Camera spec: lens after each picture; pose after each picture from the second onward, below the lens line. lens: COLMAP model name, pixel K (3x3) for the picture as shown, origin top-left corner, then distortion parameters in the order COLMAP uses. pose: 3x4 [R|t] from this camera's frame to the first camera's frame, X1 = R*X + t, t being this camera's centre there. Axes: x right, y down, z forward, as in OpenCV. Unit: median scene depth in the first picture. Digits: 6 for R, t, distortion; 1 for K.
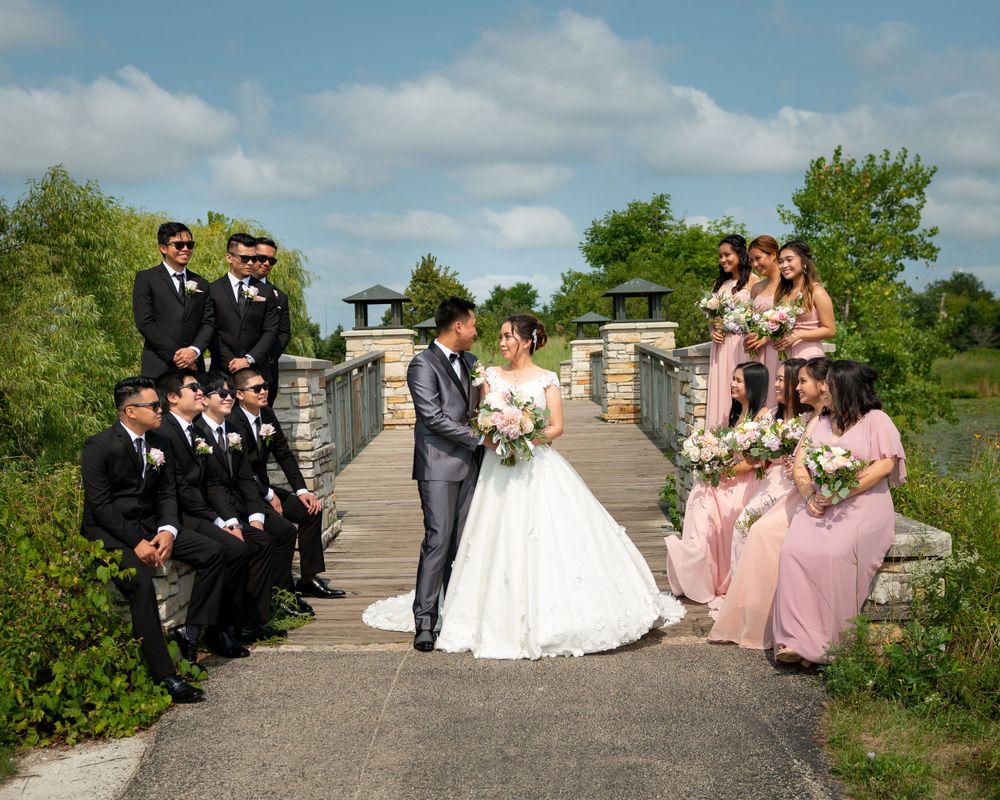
lens RADIAL K [[1293.3, 0, 483.6], [0, 1293.3, 399.2], [0, 0, 1]] dist [0.026127, 0.017779]
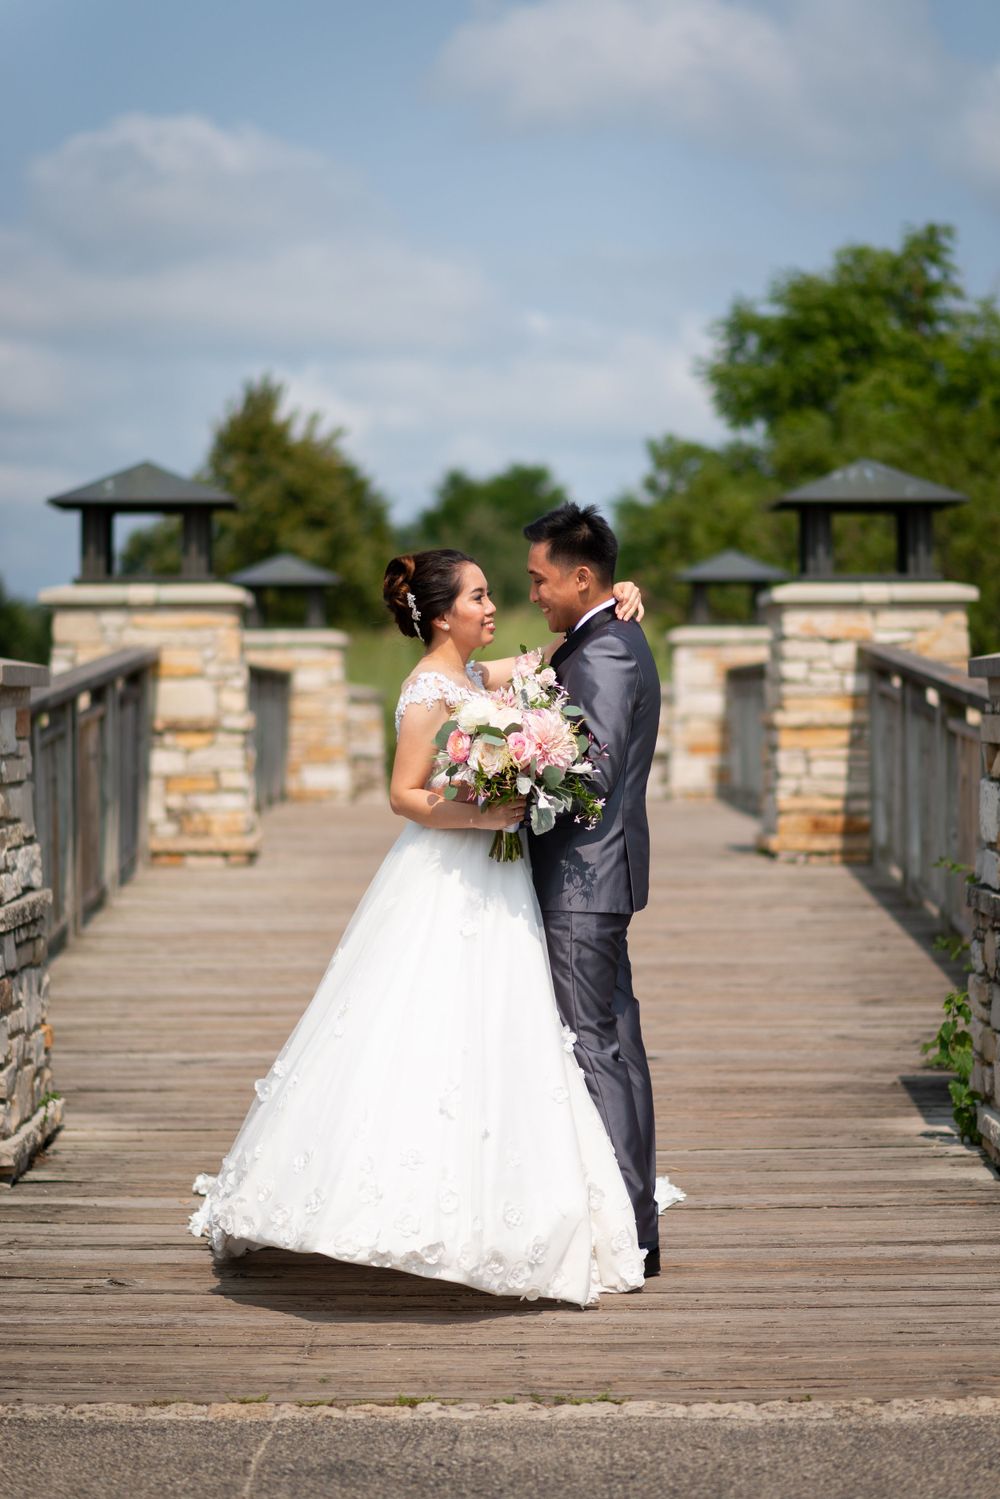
lens RADIAL K [[3861.4, 0, 500.0], [0, 3861.4, 749.5], [0, 0, 1]] dist [-0.069409, 0.102078]
pose [[0.999260, 0.023428, 0.030496, -0.015572], [-0.022984, 0.999626, -0.014818, 0.005281], [-0.030832, 0.014106, 0.999425, -0.075166]]
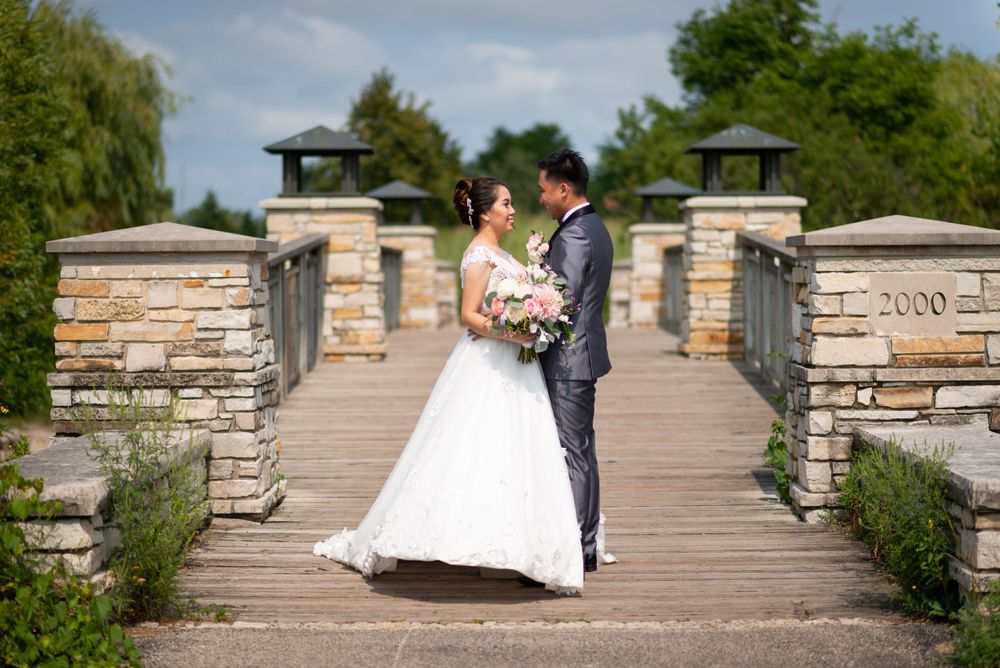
lens RADIAL K [[2576.0, 0, 500.0], [0, 2576.0, 334.0], [0, 0, 1]] dist [-0.069409, 0.102078]
pose [[0.999551, 0.022762, 0.019499, -0.019763], [-0.022660, 0.999729, -0.005423, 0.016324], [-0.019617, 0.004979, 0.999795, -0.239850]]
